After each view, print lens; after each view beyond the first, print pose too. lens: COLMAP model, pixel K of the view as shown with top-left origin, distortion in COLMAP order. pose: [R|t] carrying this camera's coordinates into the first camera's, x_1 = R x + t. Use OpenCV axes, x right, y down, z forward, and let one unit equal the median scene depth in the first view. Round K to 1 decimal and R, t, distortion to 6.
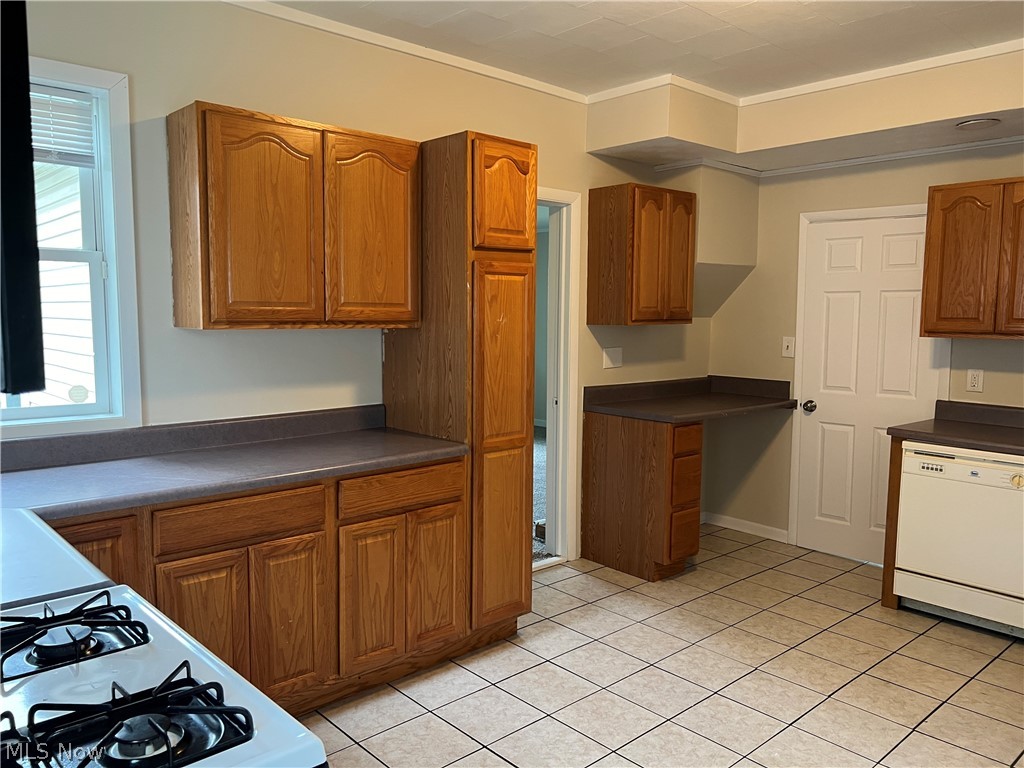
lens RADIAL K [[767.5, 0, 507.5], [0, 767.5, 391.7], [0, 0, 1]] dist [0.053213, -0.070246]
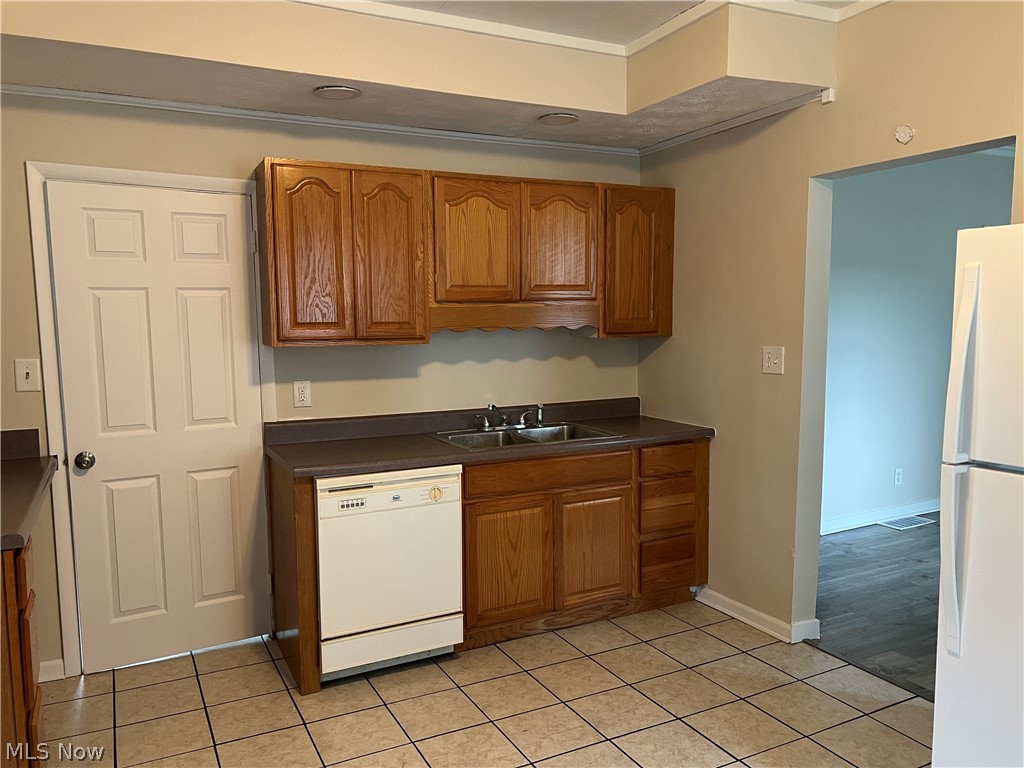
lens RADIAL K [[767.5, 0, 507.5], [0, 767.5, 391.7], [0, 0, 1]] dist [0.053213, -0.070246]
pose [[0.259774, -0.108713, 0.959530, -0.176246], [0.112229, 0.990308, 0.081817, -0.066056], [-0.959126, 0.086433, 0.269458, 0.582414]]
